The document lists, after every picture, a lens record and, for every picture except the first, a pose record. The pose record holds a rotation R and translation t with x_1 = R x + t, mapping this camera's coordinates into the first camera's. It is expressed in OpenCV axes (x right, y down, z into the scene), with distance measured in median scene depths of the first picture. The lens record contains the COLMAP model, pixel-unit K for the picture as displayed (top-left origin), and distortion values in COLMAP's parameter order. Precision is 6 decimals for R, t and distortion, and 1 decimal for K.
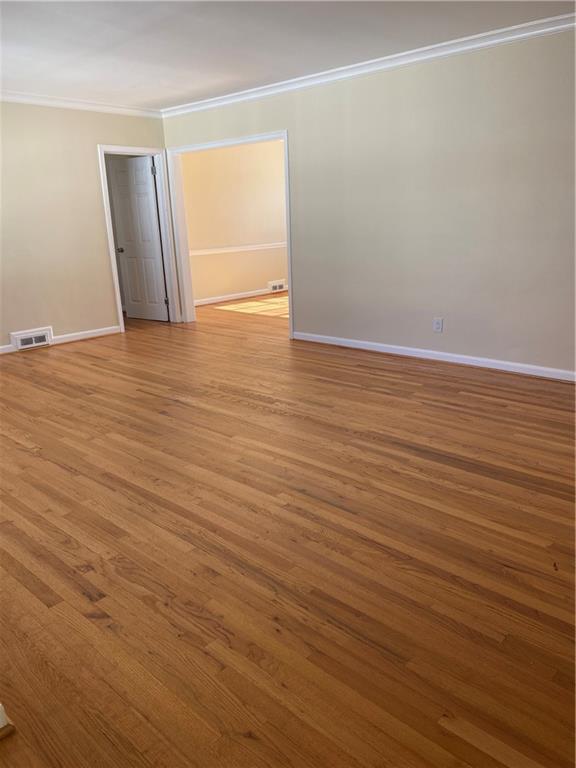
lens RADIAL K [[580.9, 0, 288.0], [0, 580.9, 384.0], [0, 0, 1]] dist [0.077661, -0.119221]
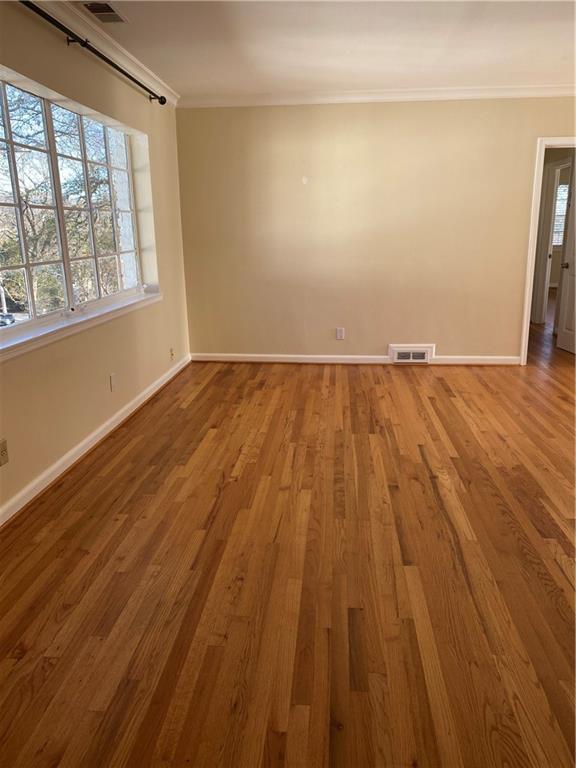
lens RADIAL K [[580.9, 0, 288.0], [0, 580.9, 384.0], [0, 0, 1]] dist [0.077661, -0.119221]
pose [[0.618851, 0.230124, -0.751043, 0.207924], [-0.230381, 0.967251, 0.106540, -0.112574], [0.750965, 0.107093, 0.651600, 0.328622]]
